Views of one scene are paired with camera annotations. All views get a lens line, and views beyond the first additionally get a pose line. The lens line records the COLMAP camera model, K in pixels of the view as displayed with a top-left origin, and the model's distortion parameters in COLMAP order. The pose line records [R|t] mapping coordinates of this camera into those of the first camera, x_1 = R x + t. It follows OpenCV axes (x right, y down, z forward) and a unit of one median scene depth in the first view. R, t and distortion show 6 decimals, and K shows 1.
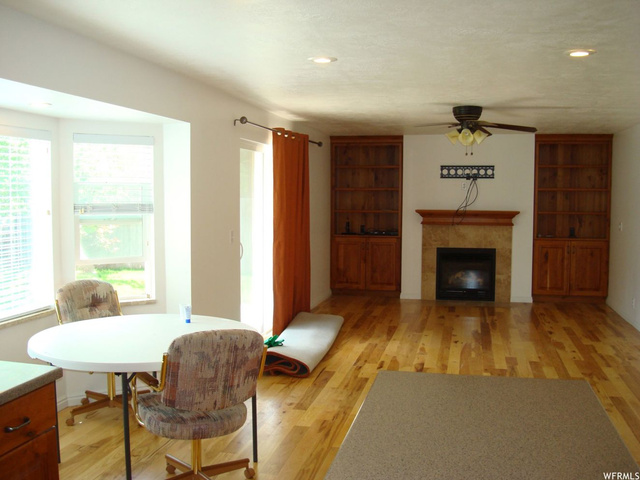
lens RADIAL K [[667.9, 0, 320.0], [0, 667.9, 240.0], [0, 0, 1]] dist [-0.096835, -0.034726]
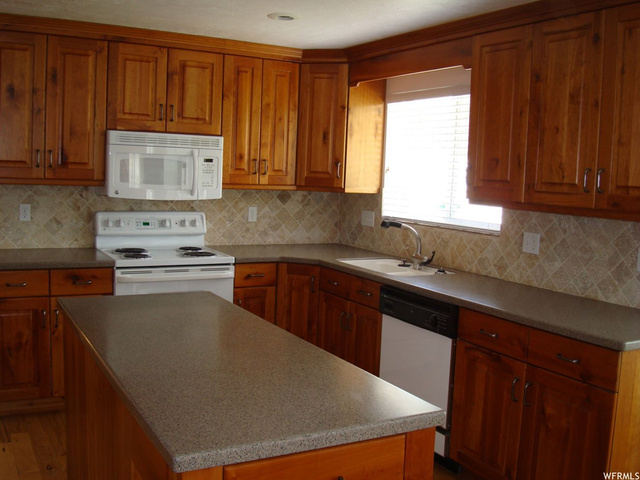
lens RADIAL K [[667.9, 0, 320.0], [0, 667.9, 240.0], [0, 0, 1]] dist [-0.096835, -0.034726]
pose [[-0.744482, 0.033925, -0.666780, 0.840854], [-0.092090, 0.983944, 0.152884, -0.106540], [0.661261, 0.175223, -0.729405, 1.776967]]
